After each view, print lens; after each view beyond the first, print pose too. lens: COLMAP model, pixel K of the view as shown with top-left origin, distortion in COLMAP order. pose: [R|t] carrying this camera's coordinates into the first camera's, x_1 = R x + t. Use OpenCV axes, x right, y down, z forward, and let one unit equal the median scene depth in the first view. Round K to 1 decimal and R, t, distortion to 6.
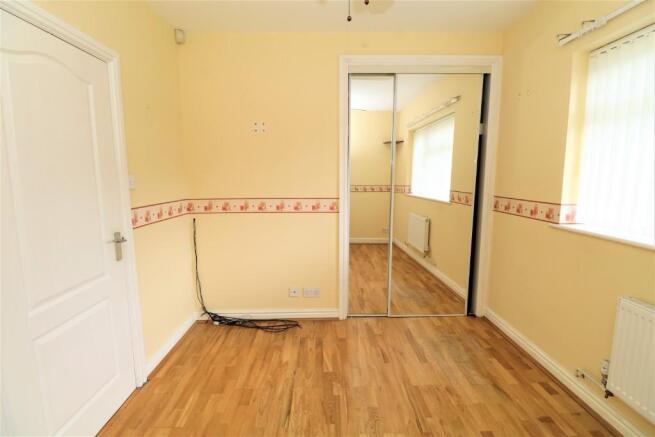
lens RADIAL K [[308.1, 0, 324.4], [0, 308.1, 213.3], [0, 0, 1]] dist [-0.002235, -0.010974]
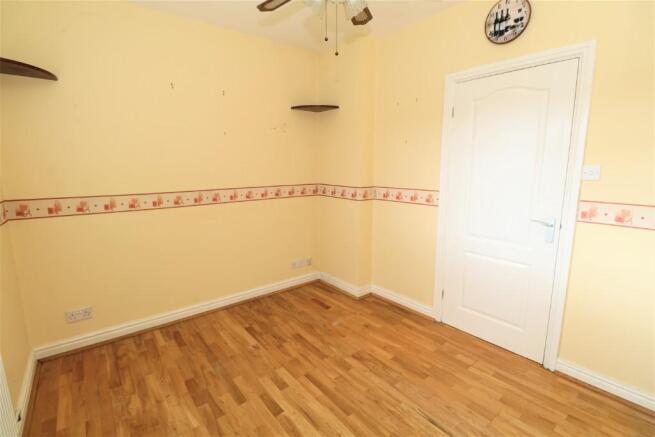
lens RADIAL K [[308.1, 0, 329.2], [0, 308.1, 214.9], [0, 0, 1]] dist [-0.002235, -0.010974]
pose [[-0.789774, 0.110185, -0.603421, 0.555964], [-0.066883, 0.962400, 0.263274, -0.163654], [0.609741, 0.248286, -0.752709, 1.202292]]
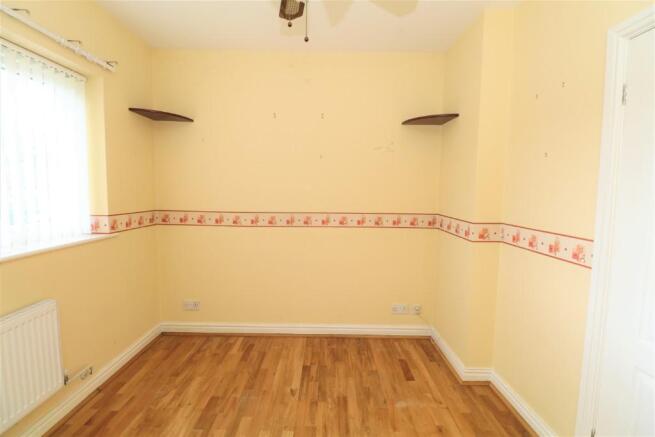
lens RADIAL K [[308.1, 0, 325.9], [0, 308.1, 213.7], [0, 0, 1]] dist [-0.002235, -0.010974]
pose [[-0.999747, -0.006687, 0.021465, -0.000518], [-0.002132, 0.978635, 0.205595, -0.152159], [-0.022381, 0.205498, -0.978402, 1.161664]]
